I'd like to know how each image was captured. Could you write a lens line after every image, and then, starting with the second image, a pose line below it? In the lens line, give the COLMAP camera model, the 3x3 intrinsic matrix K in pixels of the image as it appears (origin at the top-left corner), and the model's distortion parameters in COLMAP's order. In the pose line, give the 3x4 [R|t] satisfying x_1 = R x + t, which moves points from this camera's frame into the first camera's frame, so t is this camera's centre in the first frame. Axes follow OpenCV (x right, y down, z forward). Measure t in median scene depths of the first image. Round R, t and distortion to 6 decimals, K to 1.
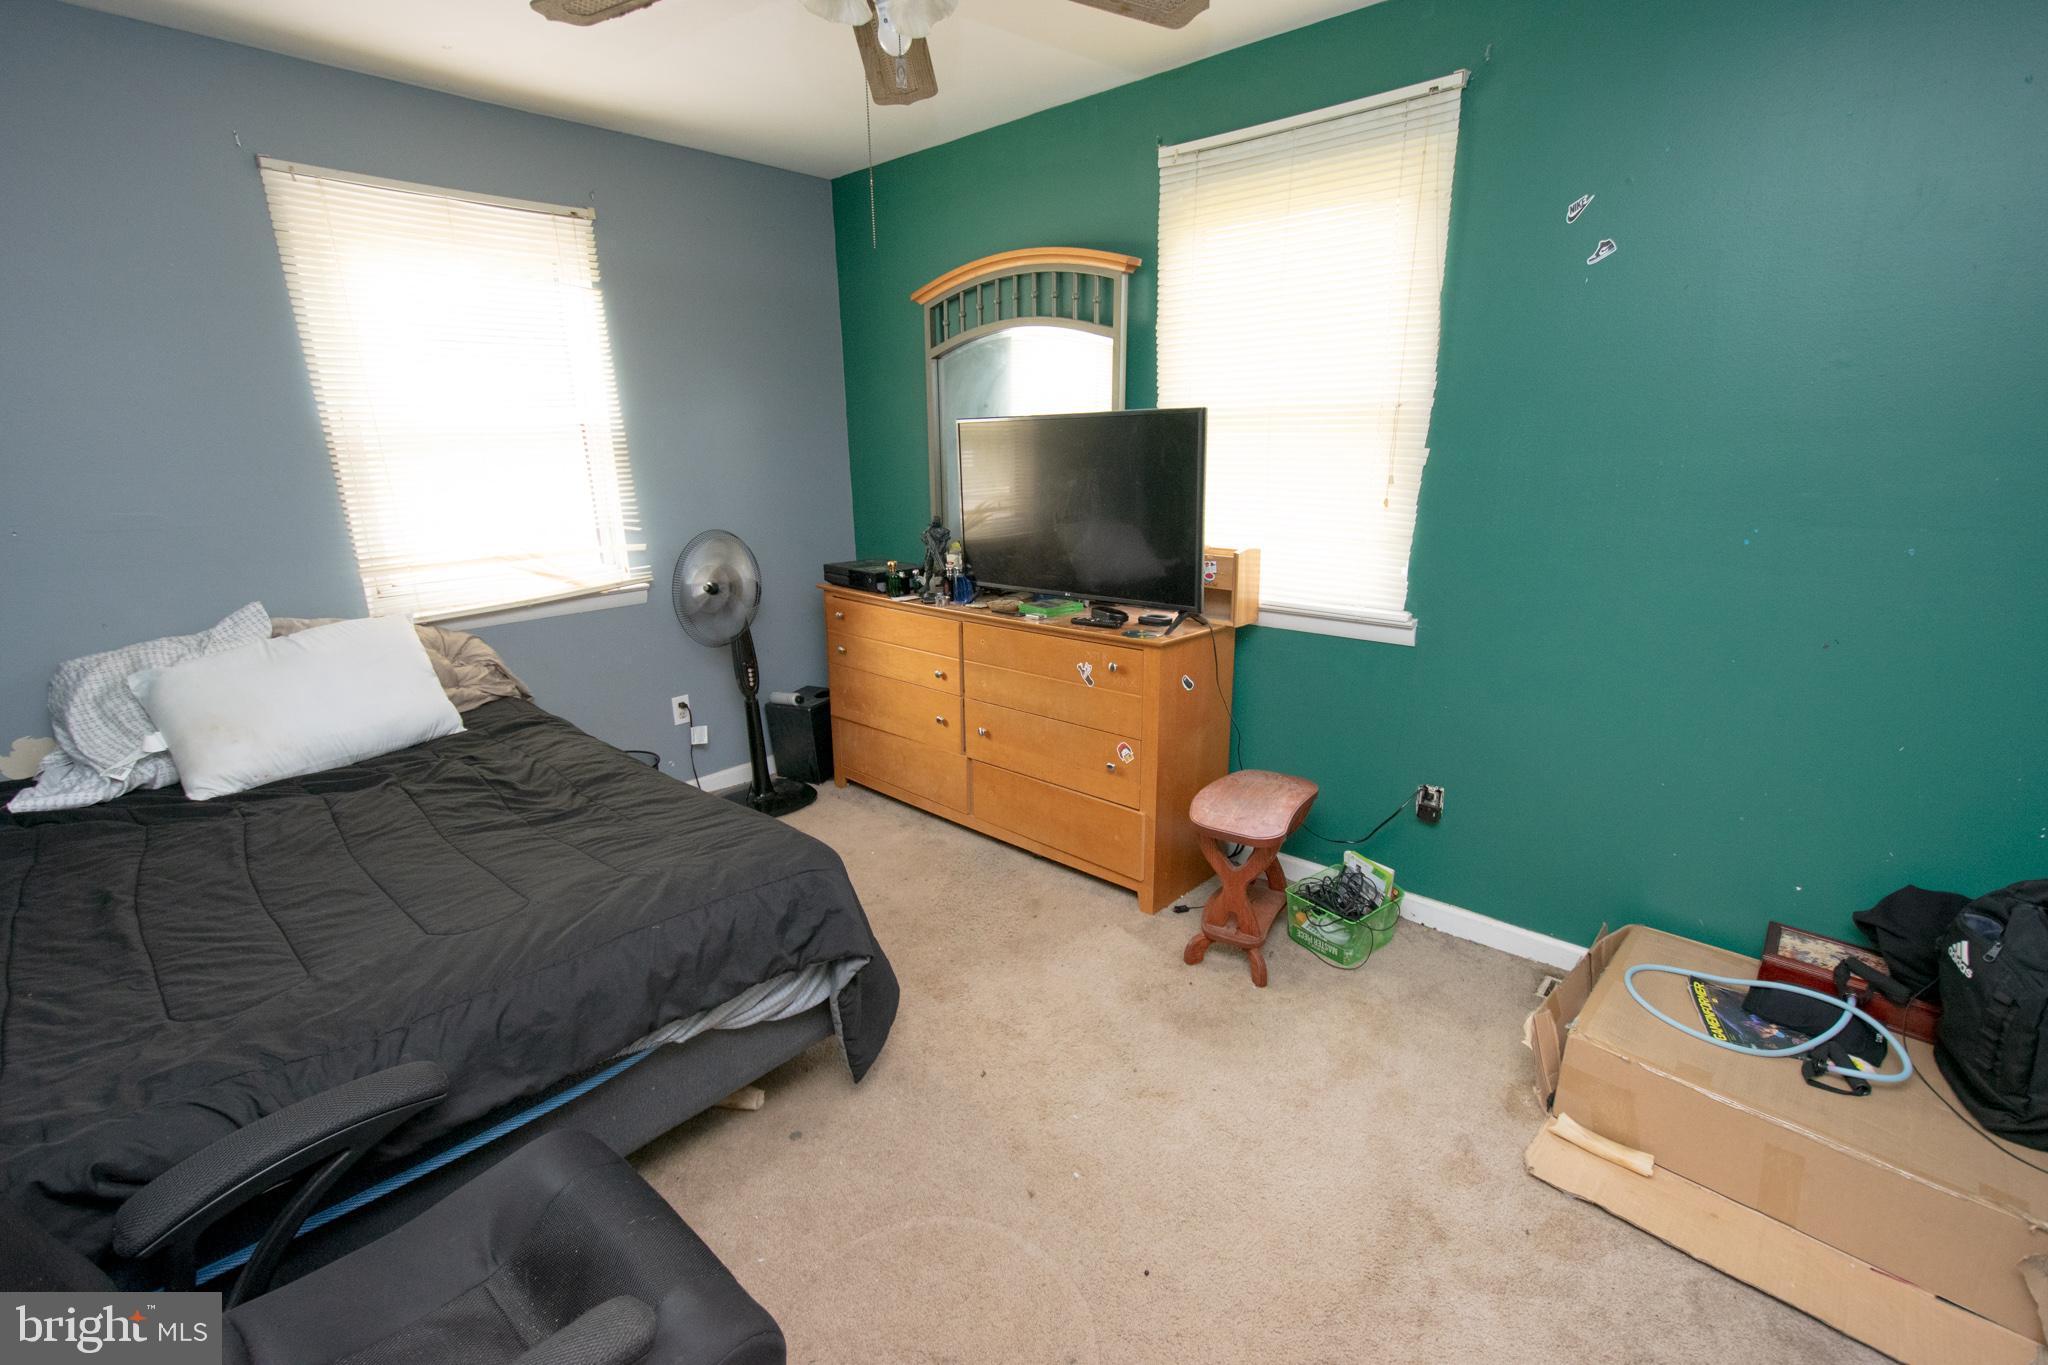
lens RADIAL K [[893.0, 0, 1027.0], [0, 893.0, 691.8], [0, 0, 1]] dist [0.006219, -0.000716]
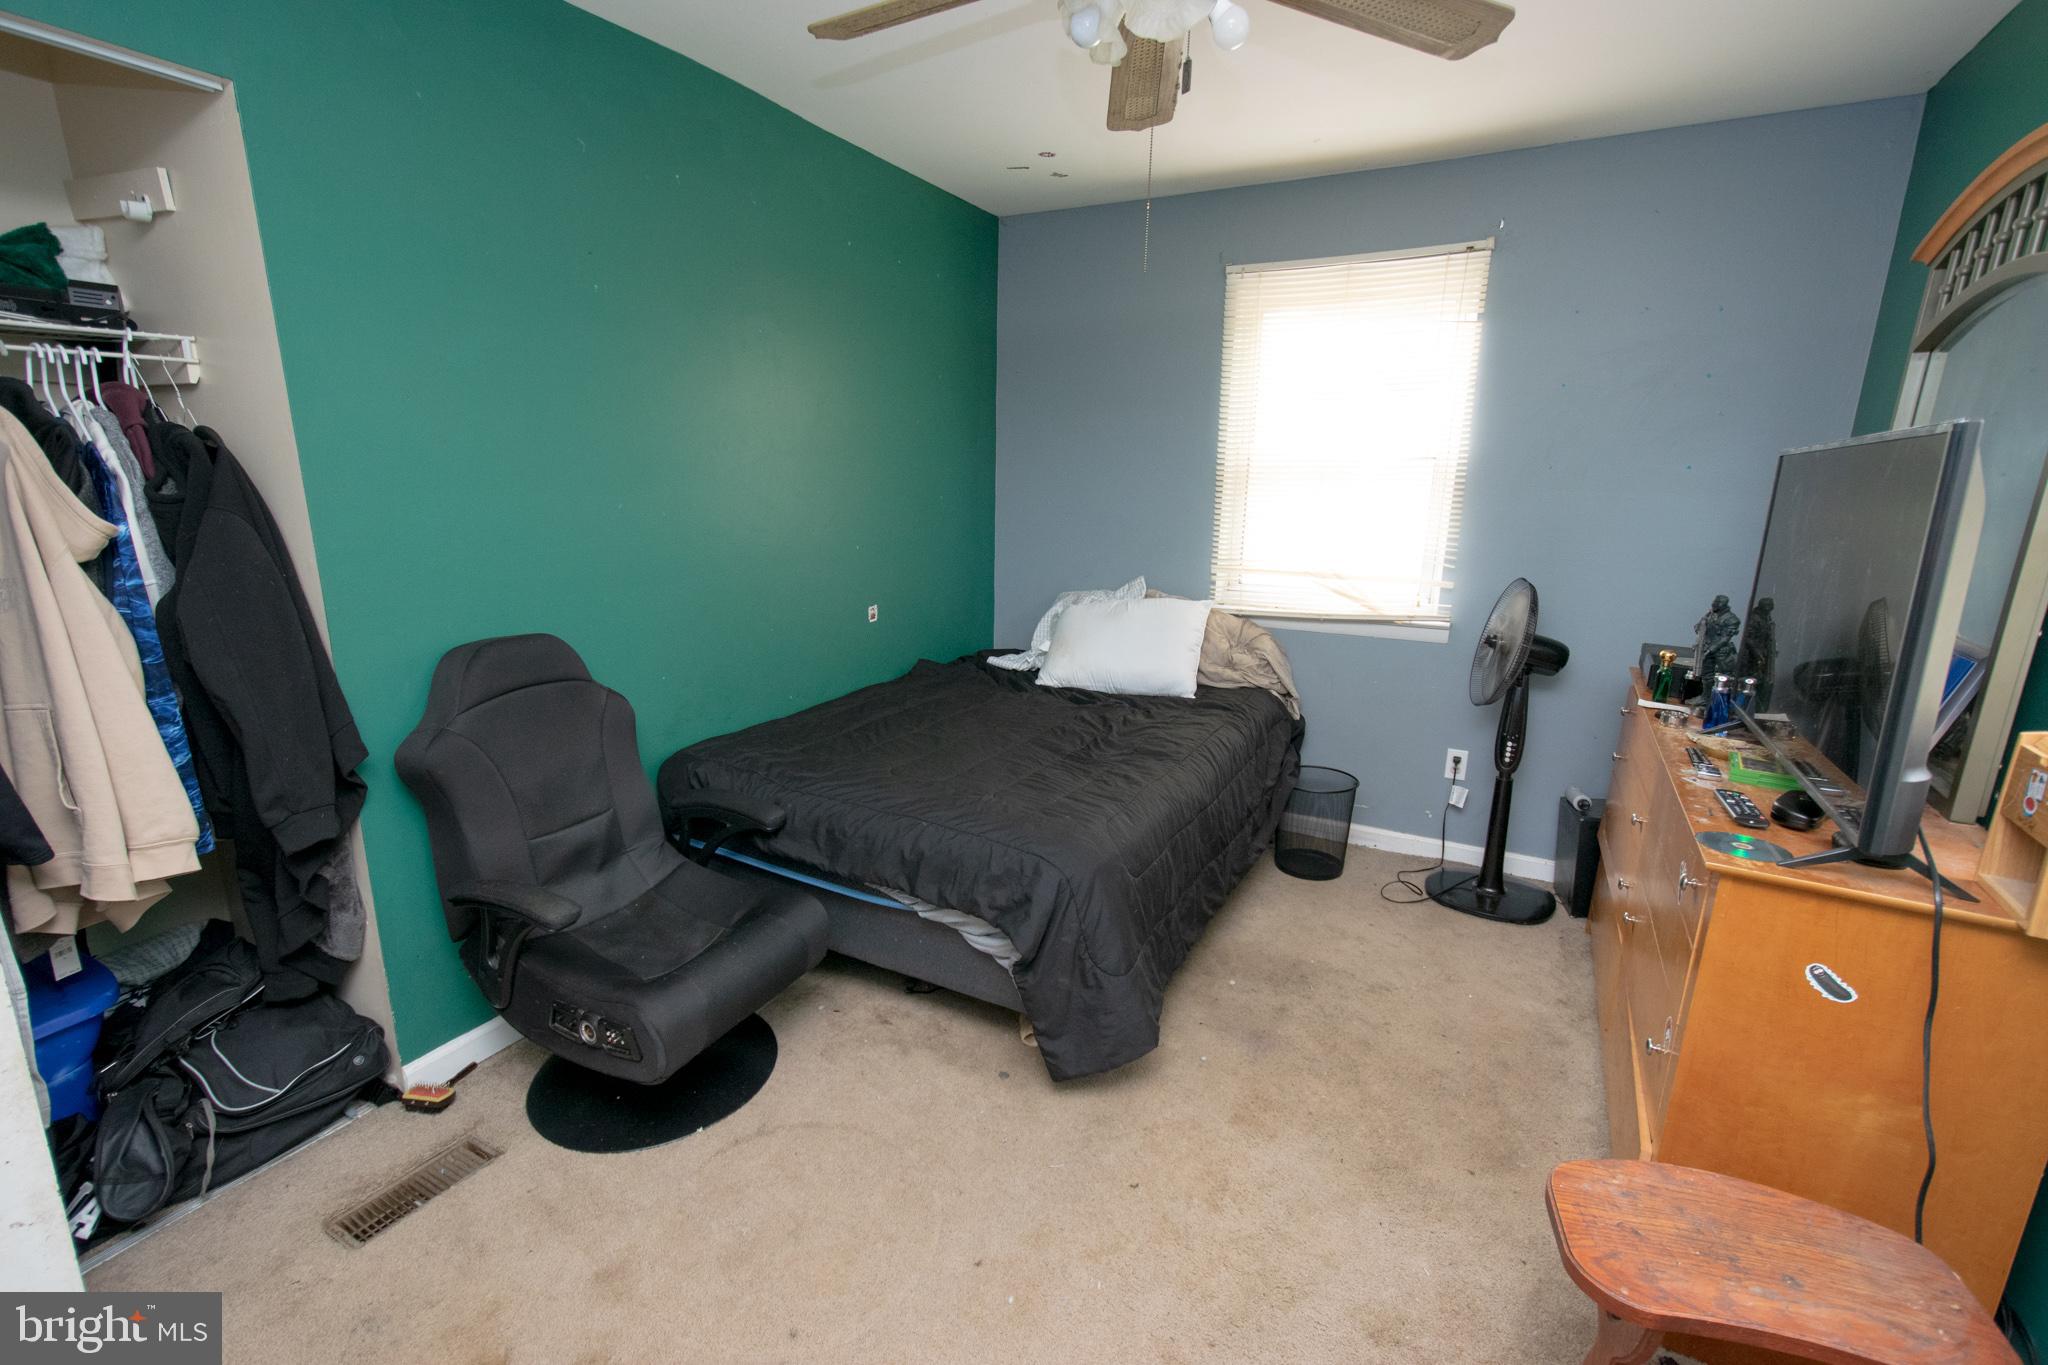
lens RADIAL K [[893.0, 0, 1027.0], [0, 893.0, 691.8], [0, 0, 1]] dist [0.006219, -0.000716]
pose [[0.239256, 0.249028, -0.938478, 0.510249], [-0.284563, 0.942093, 0.177440, -0.126115], [0.928321, 0.224603, 0.296266, 0.426041]]
